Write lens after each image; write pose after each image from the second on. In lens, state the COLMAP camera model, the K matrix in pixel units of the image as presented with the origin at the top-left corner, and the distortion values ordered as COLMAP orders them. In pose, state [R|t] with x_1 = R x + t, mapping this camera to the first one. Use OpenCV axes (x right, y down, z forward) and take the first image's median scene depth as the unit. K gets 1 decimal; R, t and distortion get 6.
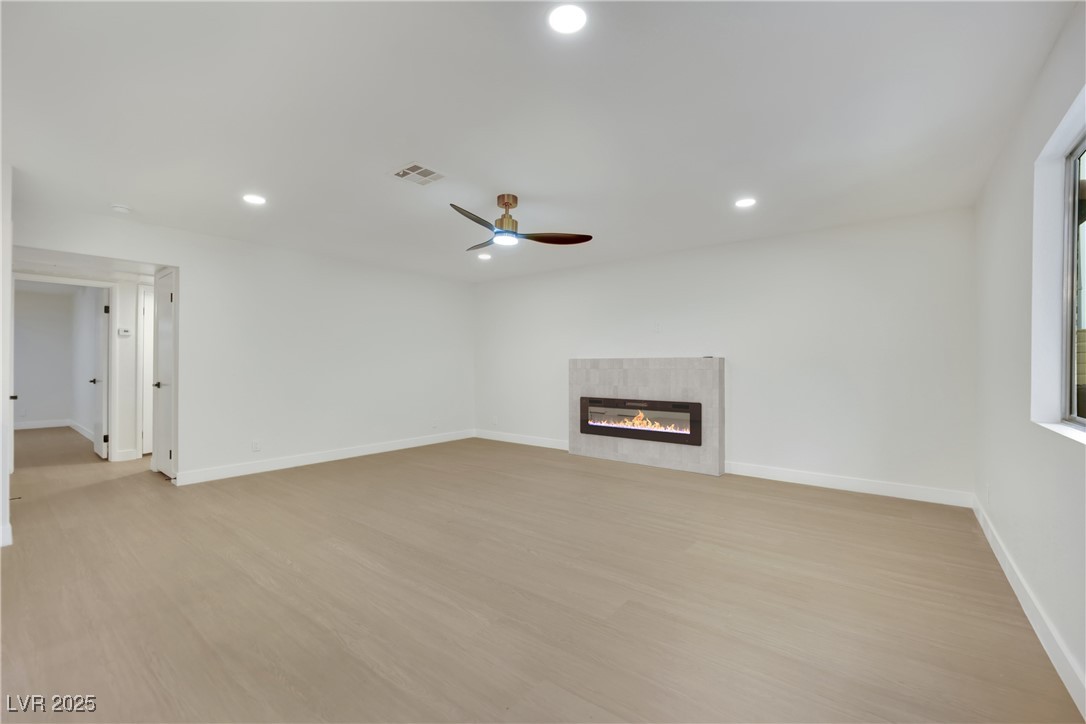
lens RADIAL K [[458.1, 0, 513.1], [0, 458.1, 360.7], [0, 0, 1]] dist [0.000297, 0.000073]
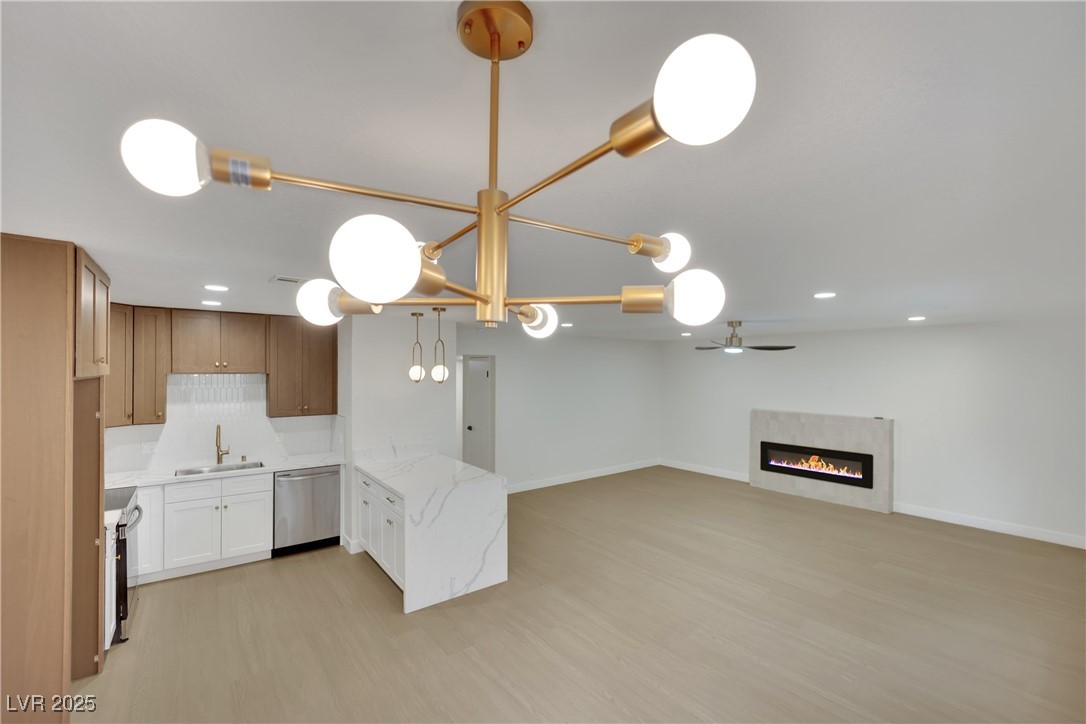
lens RADIAL K [[444.2, 0, 544.4], [0, 444.2, 374.6], [0, 0, 1]] dist [0.000387, -0.000012]
pose [[0.978266, 0.005216, -0.207287, -0.203646], [-0.003908, 0.999970, 0.006716, -0.122370], [0.207316, -0.005760, 0.978257, -0.353344]]
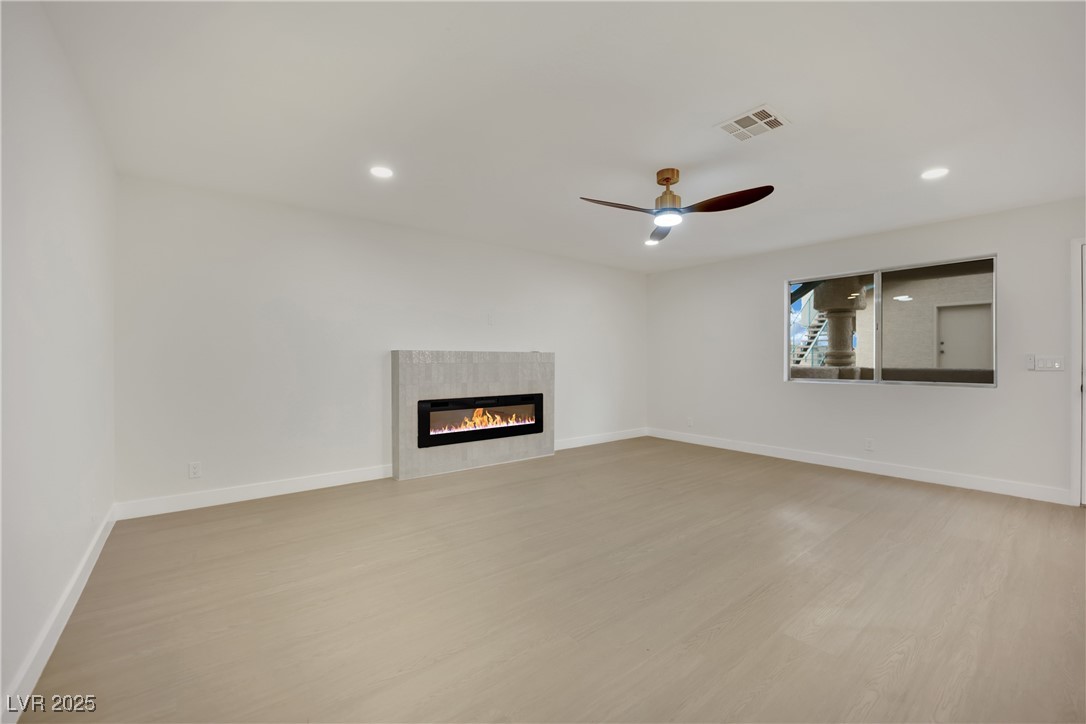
lens RADIAL K [[458.1, 0, 513.1], [0, 458.1, 360.7], [0, 0, 1]] dist [0.000297, 0.000073]
pose [[0.211075, 0.000183, 0.977470, -0.626127], [-0.008557, 0.999962, 0.001660, 0.011134], [-0.977432, -0.008714, 0.211069, 0.764361]]
